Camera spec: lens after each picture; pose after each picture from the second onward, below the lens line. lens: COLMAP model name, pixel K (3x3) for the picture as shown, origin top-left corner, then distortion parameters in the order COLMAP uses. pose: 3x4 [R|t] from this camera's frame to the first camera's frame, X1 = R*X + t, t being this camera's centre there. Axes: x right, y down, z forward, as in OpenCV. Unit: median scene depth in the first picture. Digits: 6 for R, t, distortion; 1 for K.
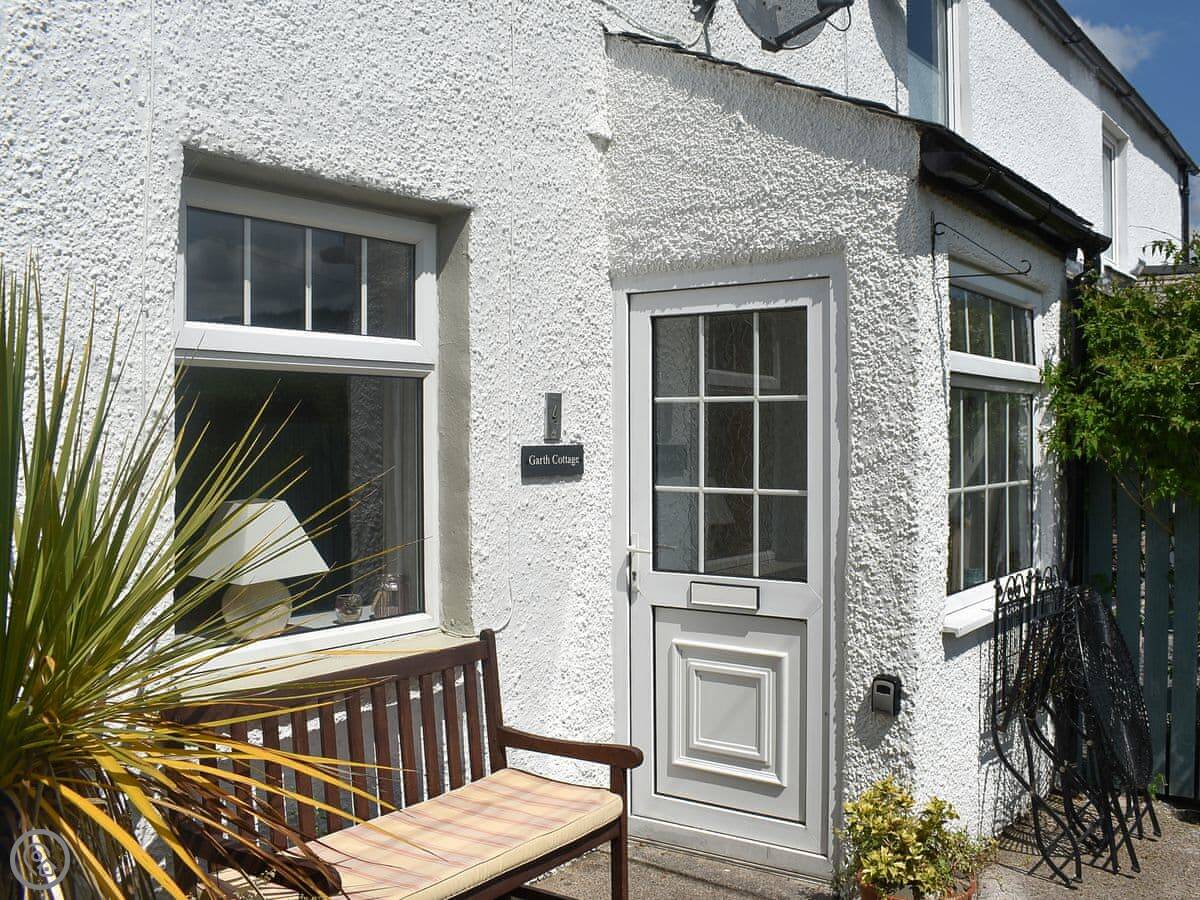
lens RADIAL K [[1147.2, 0, 653.5], [0, 1147.2, 580.6], [0, 0, 1]] dist [-0.106743, 0.009565]
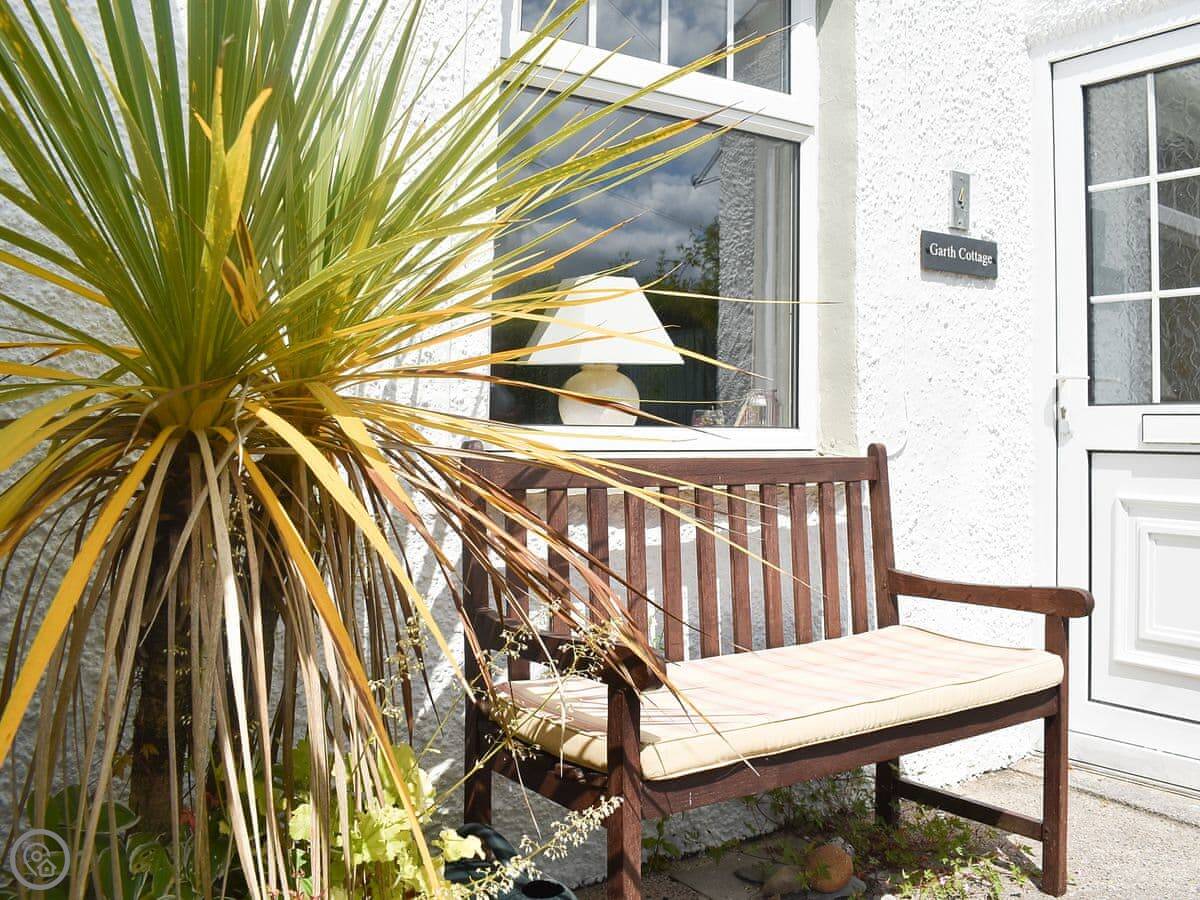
lens RADIAL K [[1098.6, 0, 602.2], [0, 1098.6, 473.4], [0, 0, 1]] dist [-0.085105, 0.008267]
pose [[0.930326, -0.000135, -0.366733, -0.042931], [-0.041737, 0.993464, -0.106245, 0.142636], [0.364351, 0.114149, 0.924239, 0.225527]]
